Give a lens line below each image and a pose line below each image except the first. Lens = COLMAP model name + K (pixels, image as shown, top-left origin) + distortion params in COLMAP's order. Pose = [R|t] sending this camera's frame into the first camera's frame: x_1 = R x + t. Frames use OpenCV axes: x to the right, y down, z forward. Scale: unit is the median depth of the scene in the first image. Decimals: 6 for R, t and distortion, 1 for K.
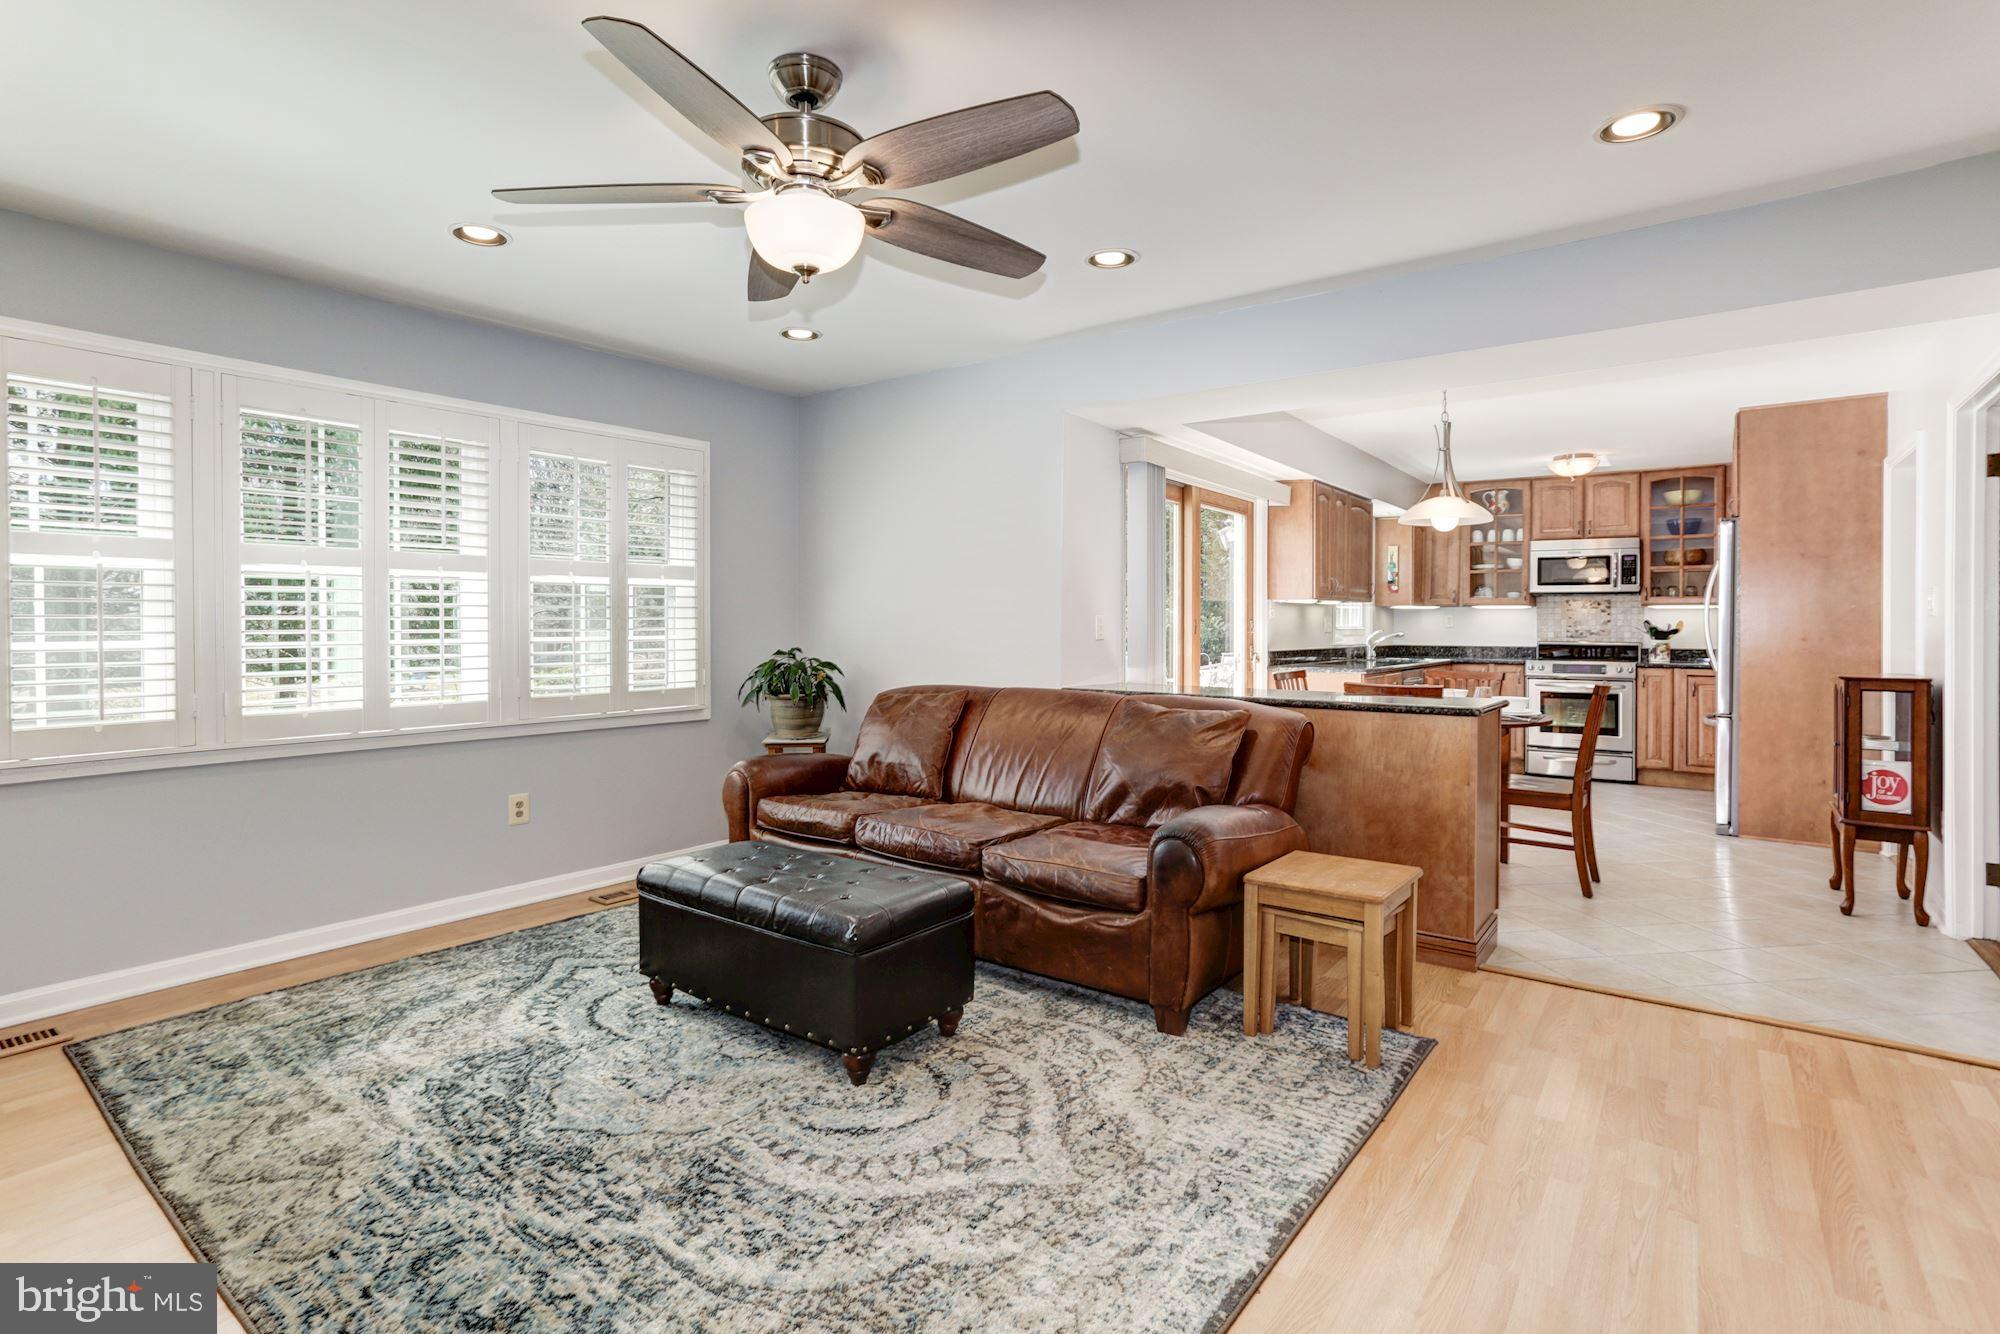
lens RADIAL K [[984.7, 0, 989.2], [0, 984.7, 627.4], [0, 0, 1]] dist [-0.022718, 0.008388]
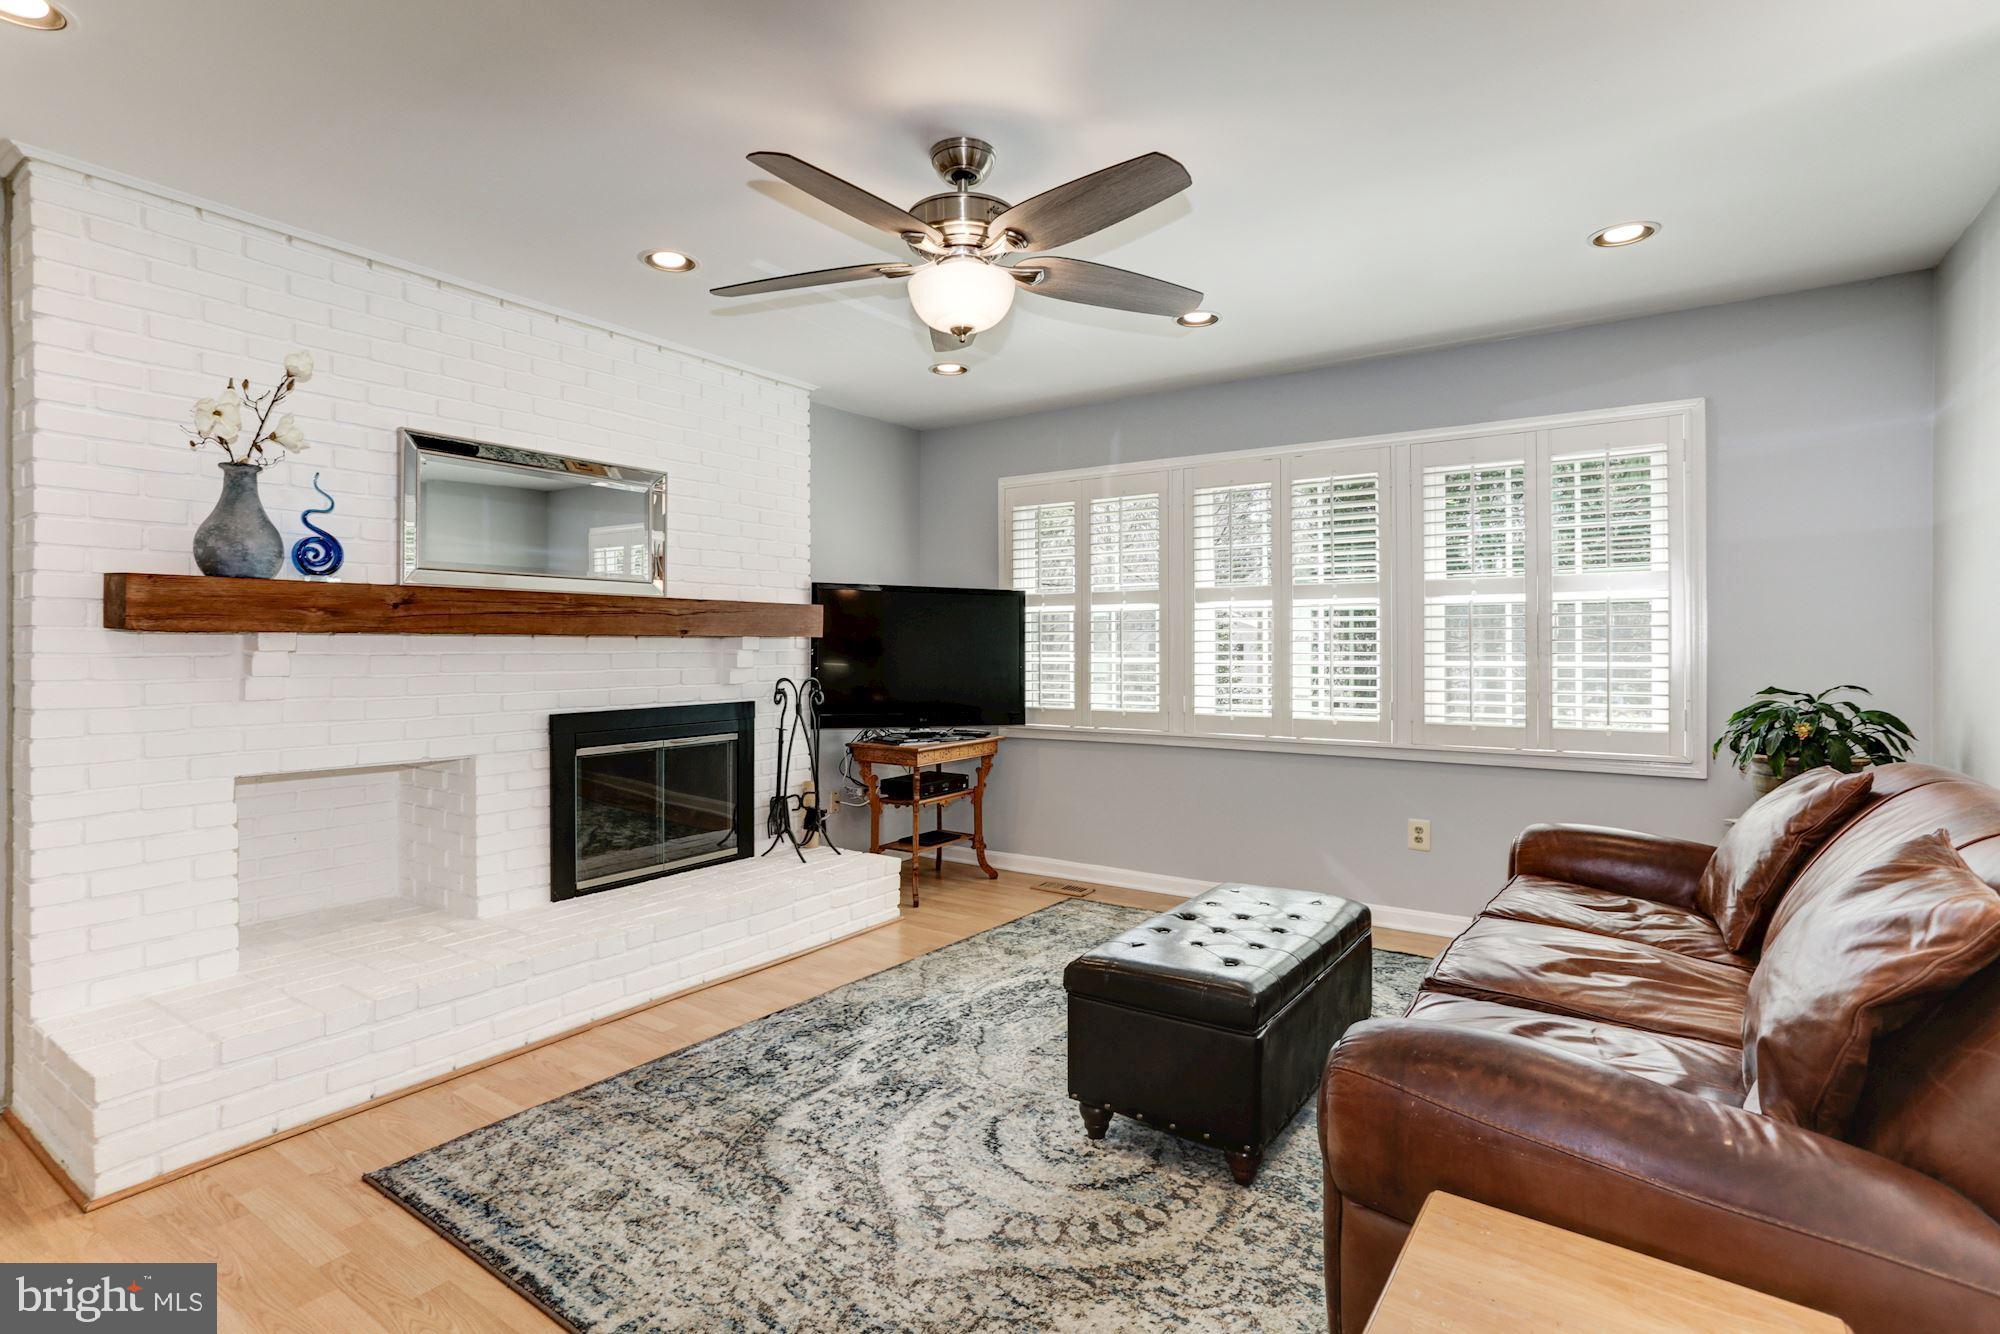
lens RADIAL K [[987.1, 0, 984.3], [0, 987.1, 633.4], [0, 0, 1]] dist [-0.035497, 0.018873]
pose [[0.025178, -0.014156, -0.999583, 0.582814], [-0.003262, 0.999893, -0.014243, -0.002071], [0.999678, 0.003619, 0.025129, 0.627853]]
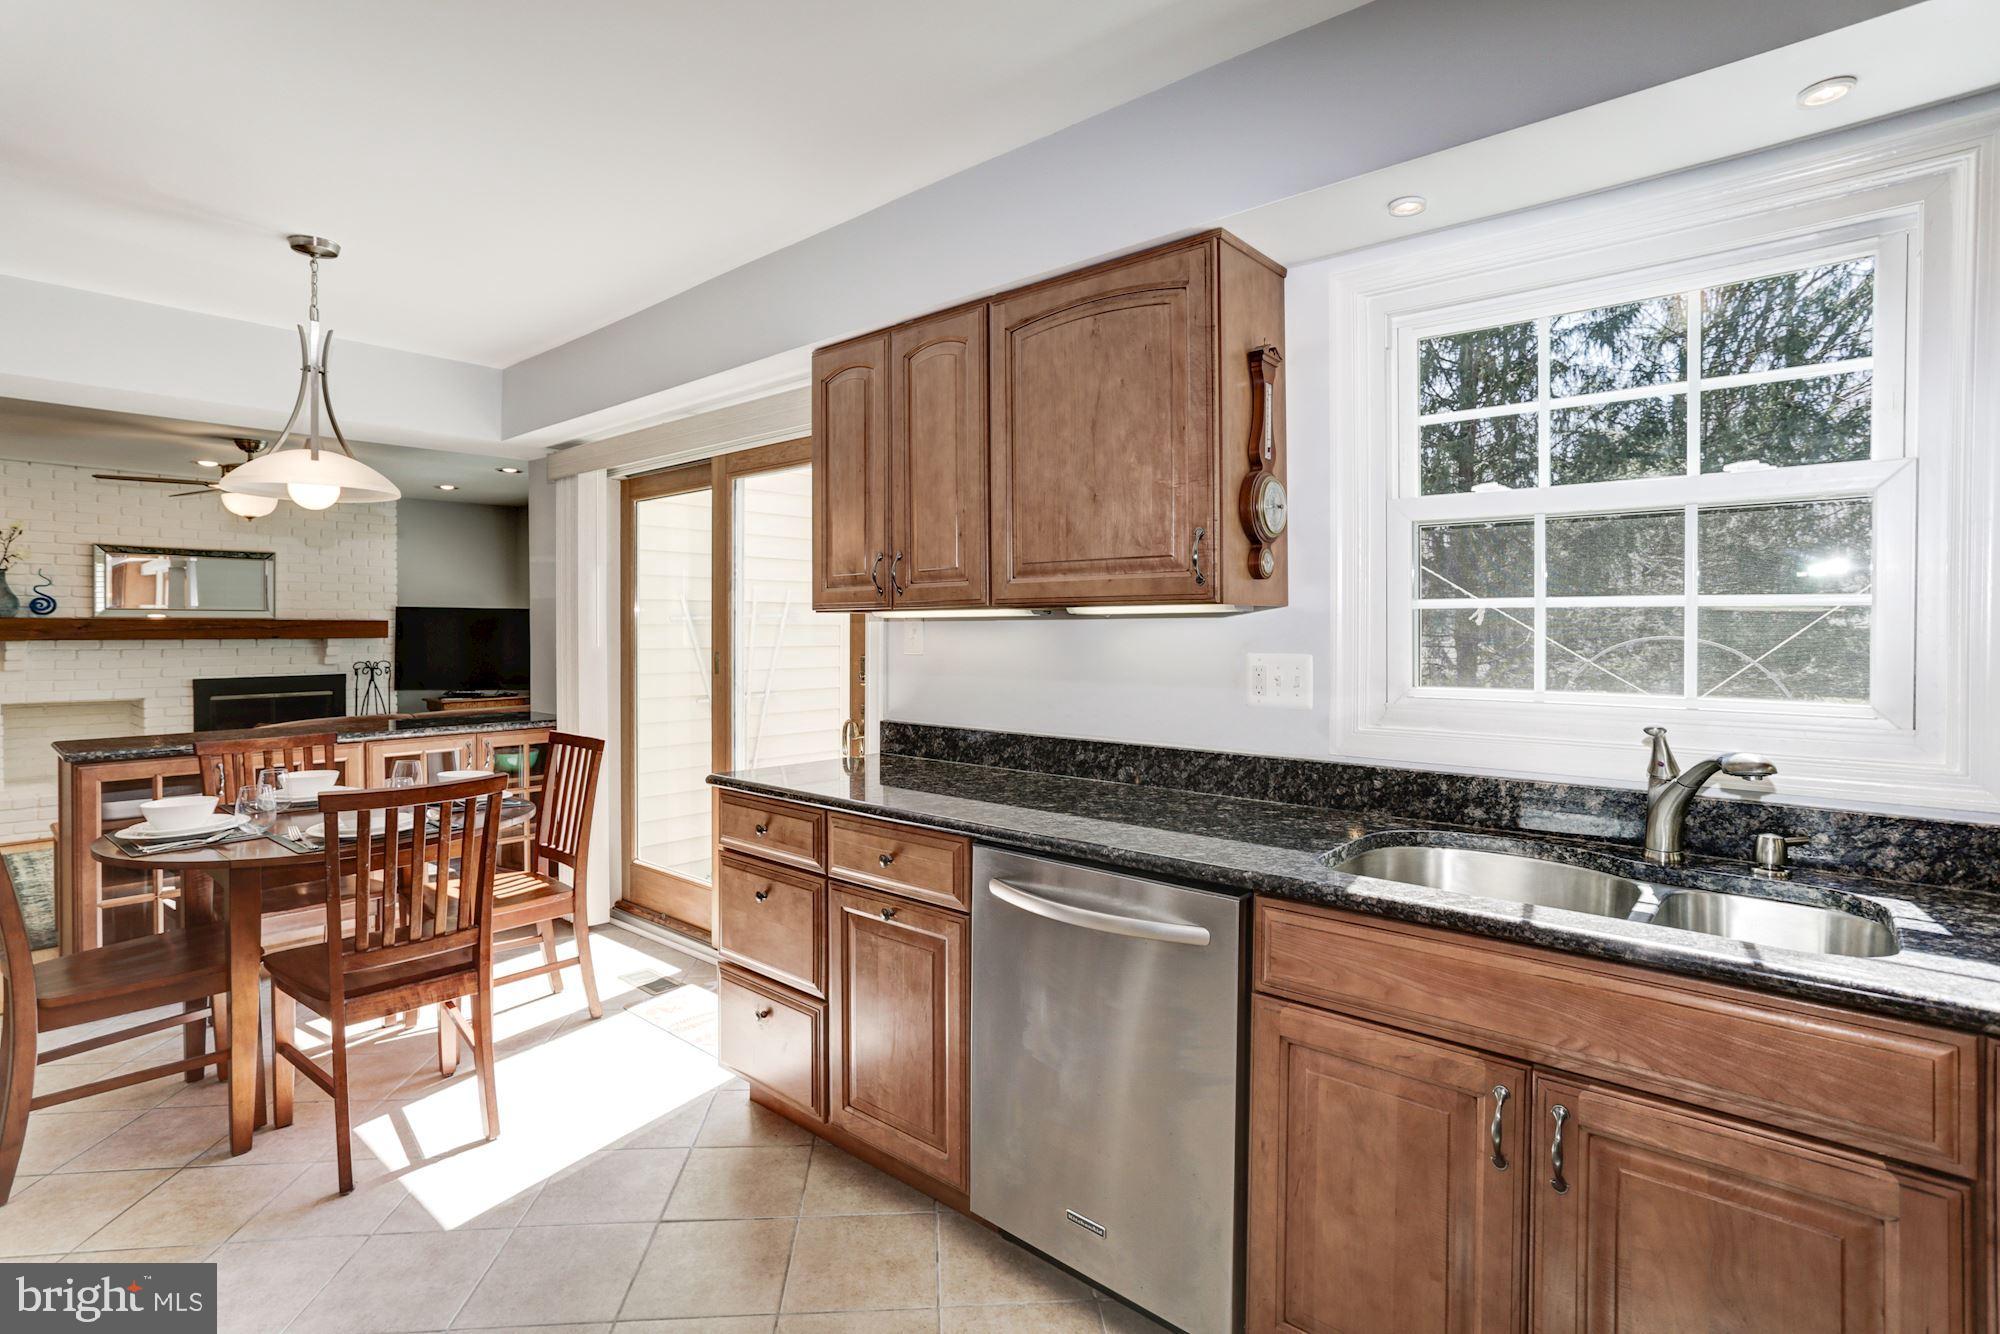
lens RADIAL K [[987.1, 0, 973.0], [0, 987.1, 632.8], [0, 0, 1]] dist [-0.035497, 0.018873]
pose [[-0.093233, 0.000909, -0.995644, 1.384283], [-0.003056, 0.999995, 0.001199, -0.033563], [0.995640, 0.003155, -0.093230, 1.966804]]
